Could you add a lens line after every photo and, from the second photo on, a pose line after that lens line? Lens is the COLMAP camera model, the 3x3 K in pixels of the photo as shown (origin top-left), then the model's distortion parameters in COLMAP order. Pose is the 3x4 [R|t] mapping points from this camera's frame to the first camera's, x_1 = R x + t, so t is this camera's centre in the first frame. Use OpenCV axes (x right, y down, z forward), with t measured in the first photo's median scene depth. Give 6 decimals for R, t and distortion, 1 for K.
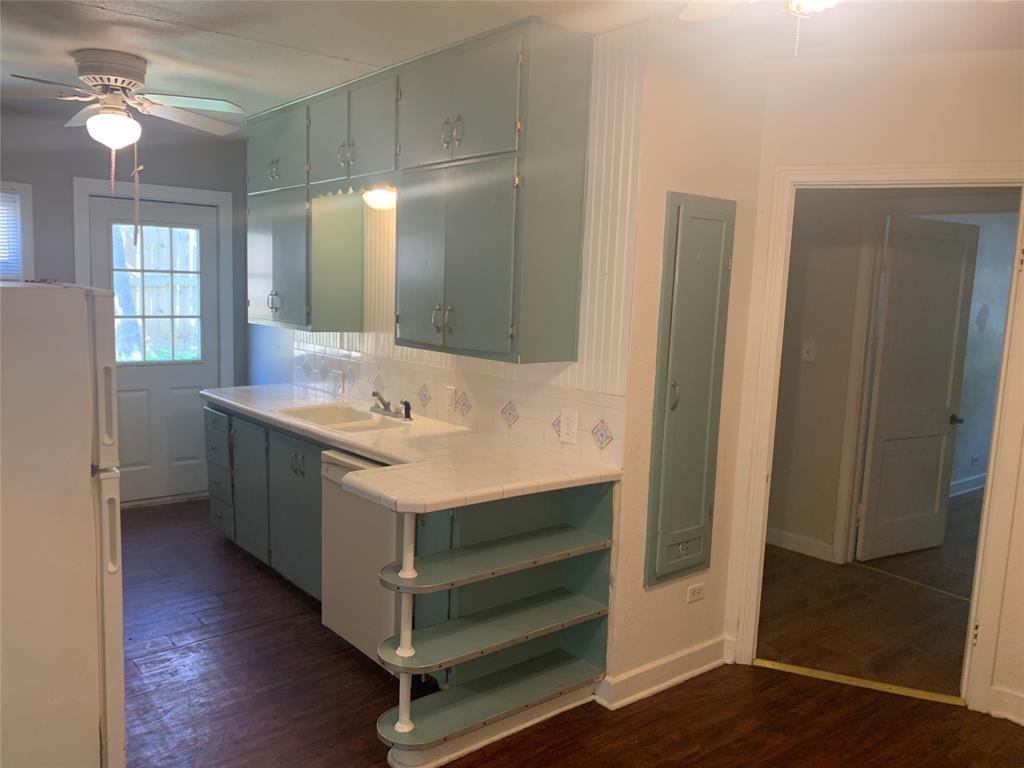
lens RADIAL K [[795.5, 0, 512.0], [0, 795.5, 384.0], [0, 0, 1]] dist [0.027897, -0.073314]
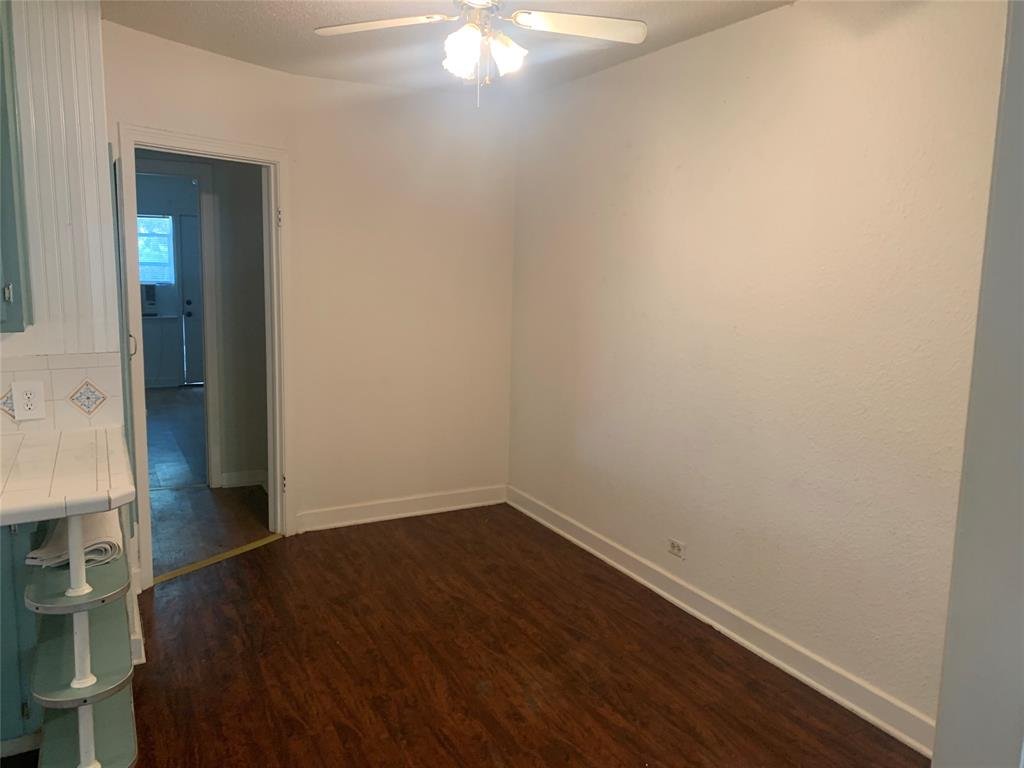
lens RADIAL K [[795.5, 0, 512.0], [0, 795.5, 384.0], [0, 0, 1]] dist [0.027897, -0.073314]
pose [[0.165948, -0.184666, 0.968690, -0.712862], [0.117582, 0.979008, 0.166490, -0.050578], [-0.979100, 0.086272, 0.184177, 0.326539]]
